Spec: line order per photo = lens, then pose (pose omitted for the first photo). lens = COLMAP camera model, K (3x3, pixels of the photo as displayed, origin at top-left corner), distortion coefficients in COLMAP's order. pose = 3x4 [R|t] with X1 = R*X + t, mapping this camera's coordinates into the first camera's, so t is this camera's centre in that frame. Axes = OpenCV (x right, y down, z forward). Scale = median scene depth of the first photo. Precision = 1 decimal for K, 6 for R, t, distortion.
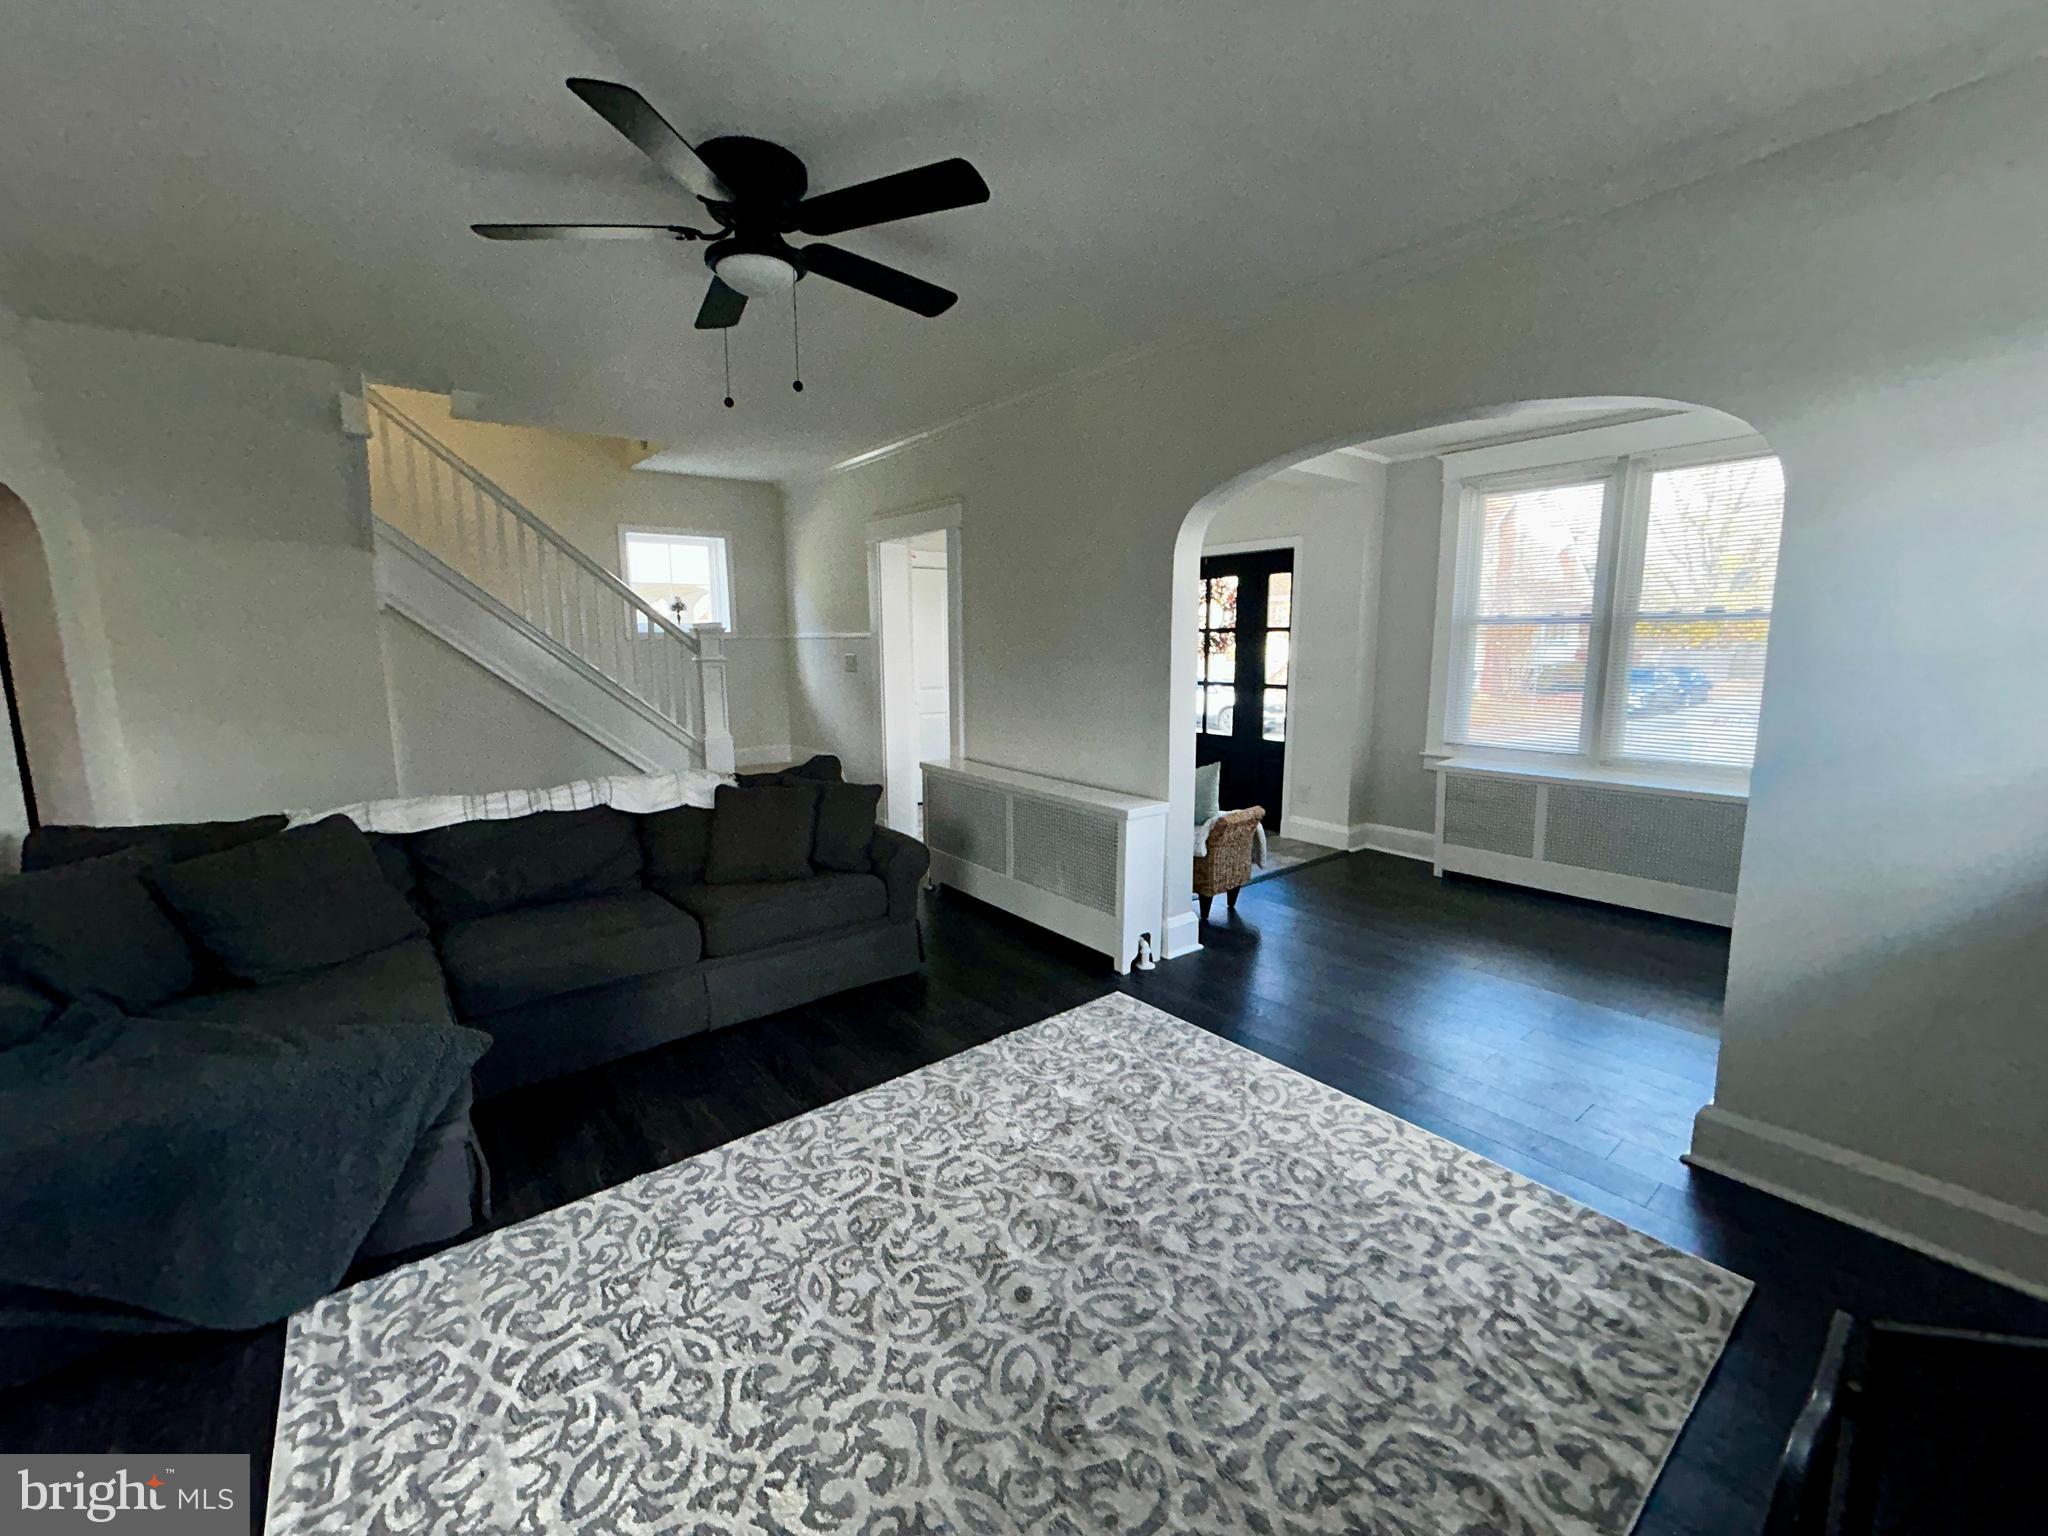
lens RADIAL K [[830.8, 0, 1009.7], [0, 830.8, 755.7], [0, 0, 1]] dist [-0.001873, 0.002670]
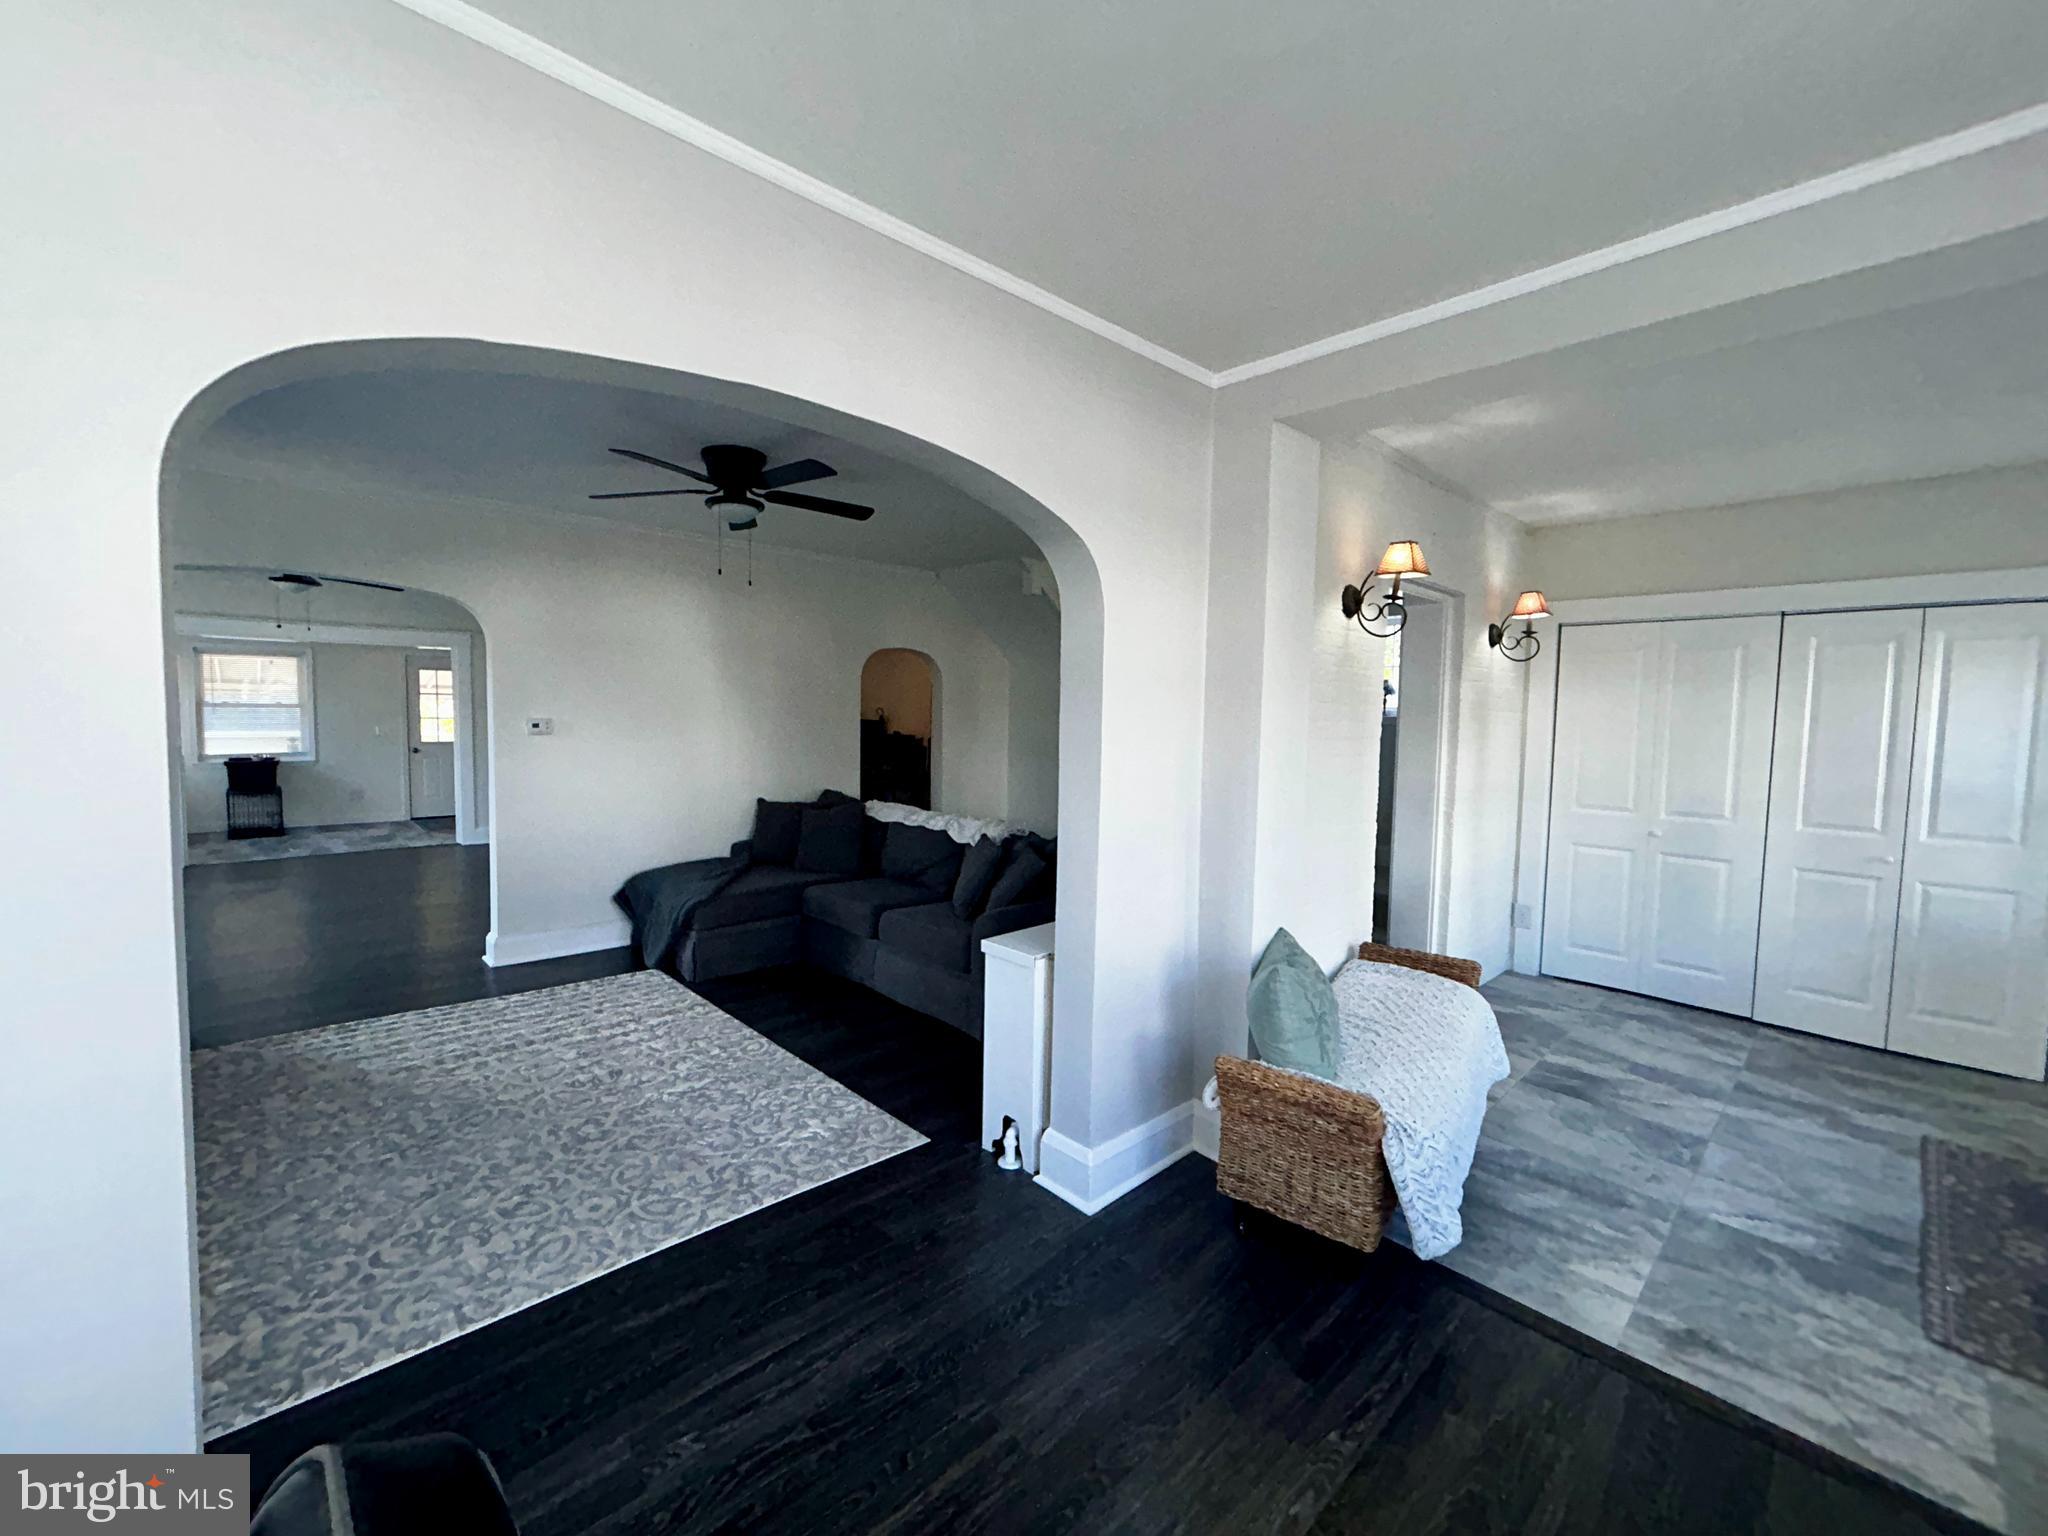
lens RADIAL K [[830.8, 0, 1018.9], [0, 830.8, 763.2], [0, 0, 1]] dist [-0.001873, 0.002670]
pose [[0.085876, 0.071931, -0.993706, 1.169873], [-0.161830, 0.985152, 0.057327, -0.196010], [0.983075, 0.155888, 0.096241, 1.158560]]
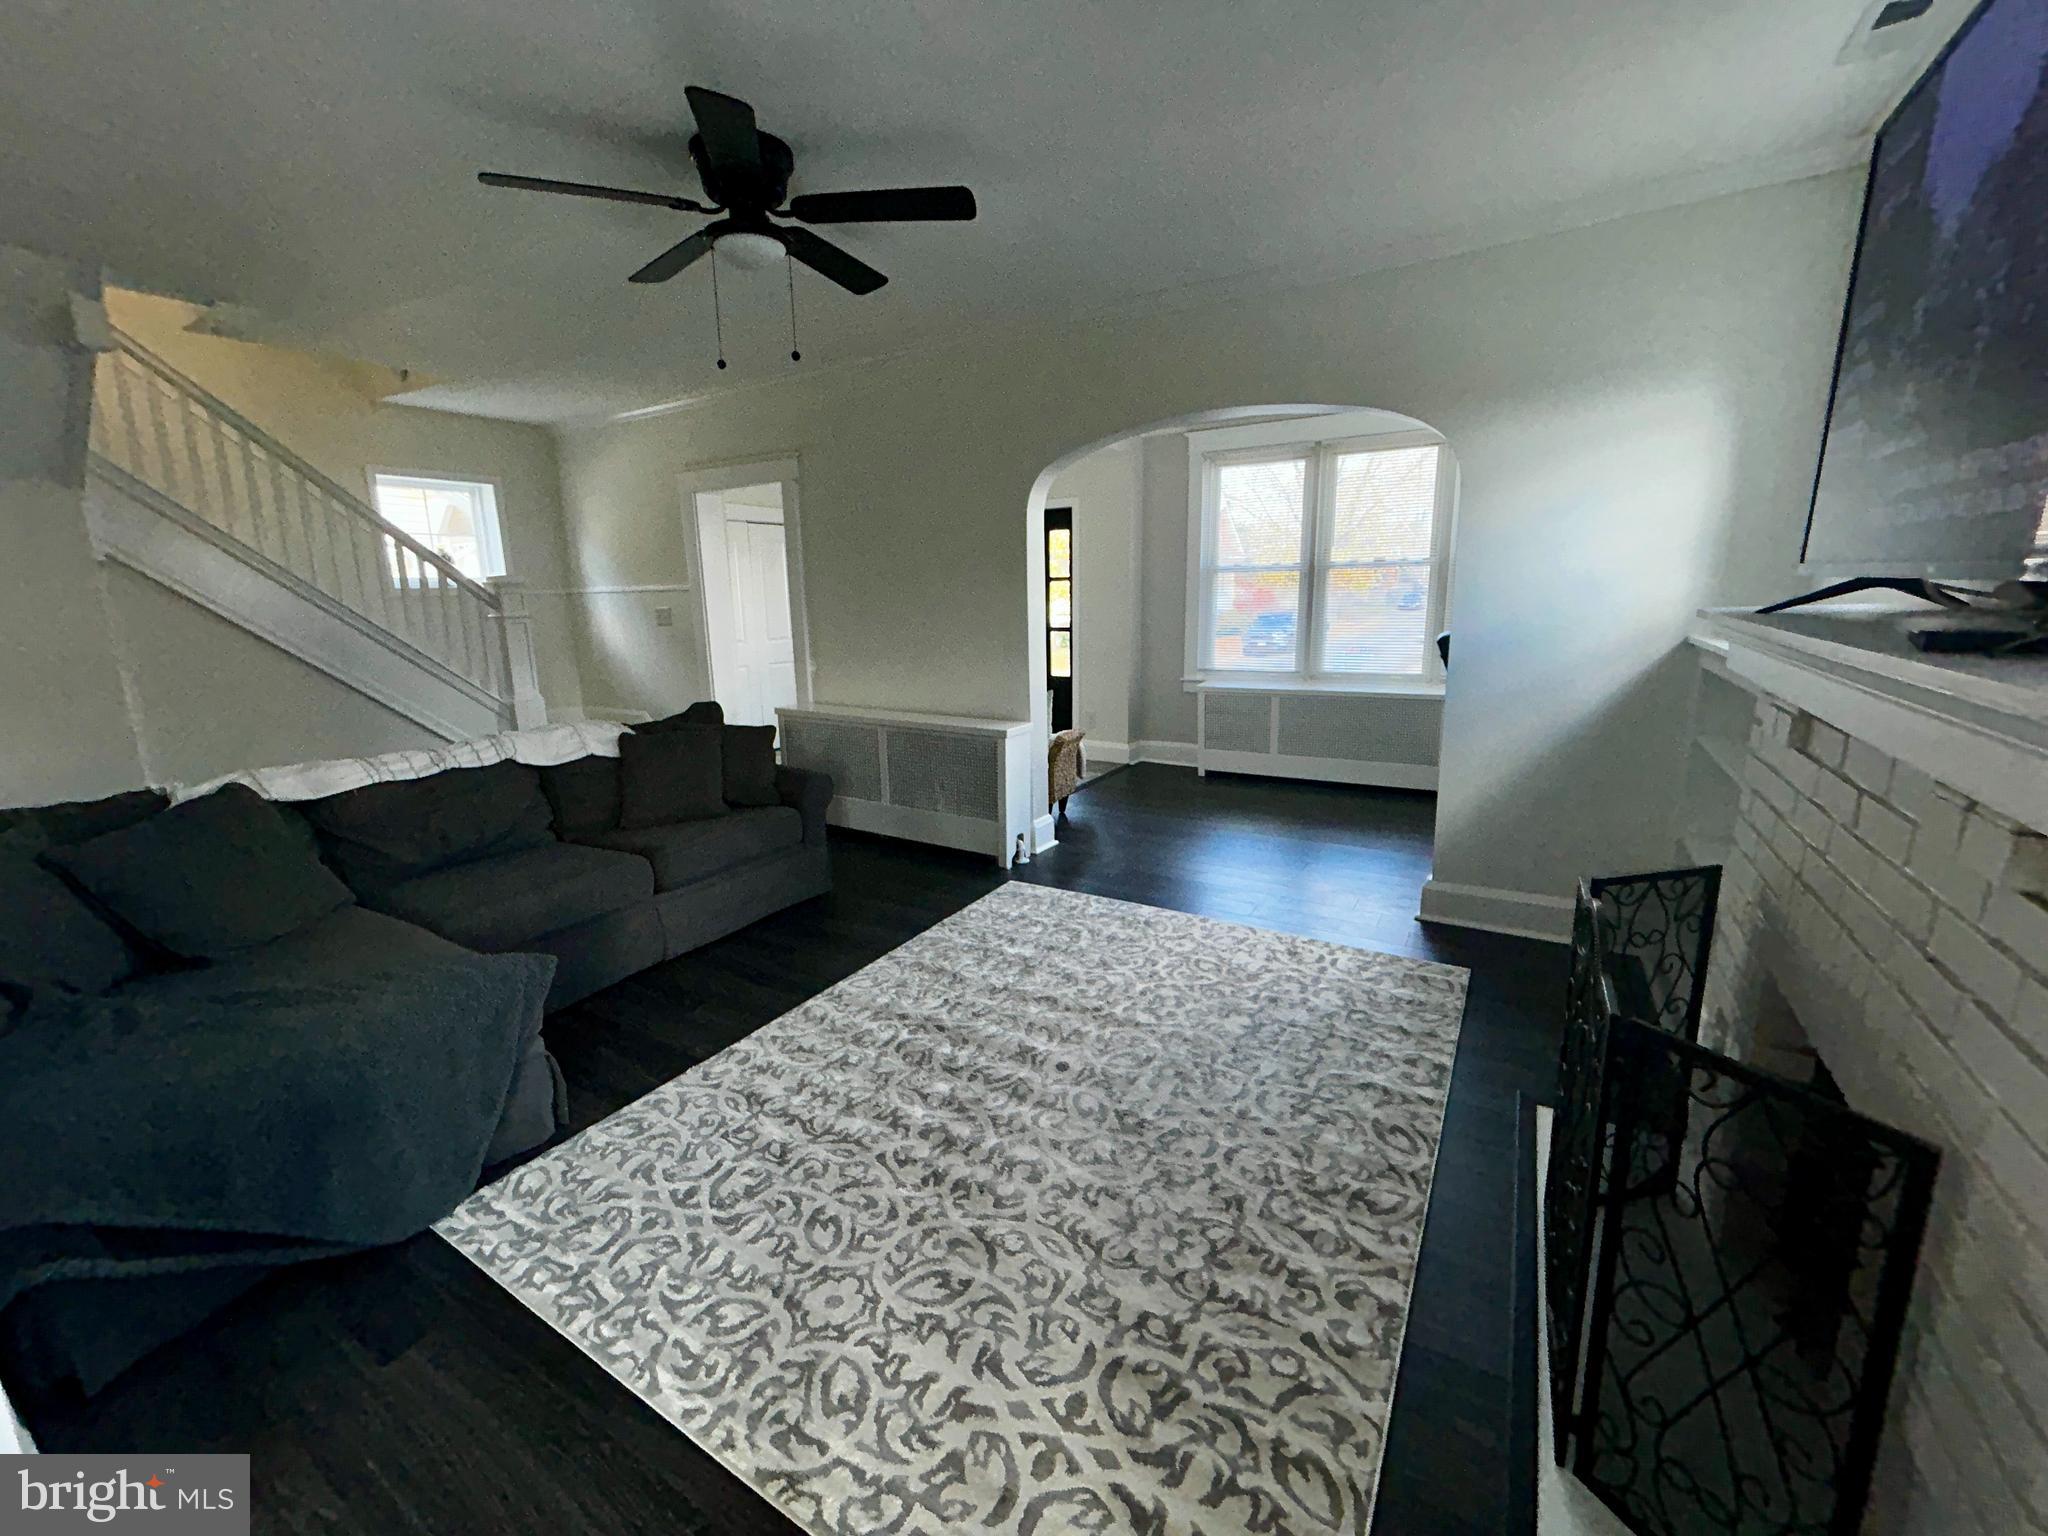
lens RADIAL K [[830.8, 0, 1012.3], [0, 830.8, 753.3], [0, 0, 1]] dist [-0.001873, 0.002670]
pose [[0.939270, -0.078766, 0.334017, -0.309628], [0.063017, 0.996341, 0.057743, 0.039410], [-0.337343, -0.033188, 0.940797, -0.146760]]
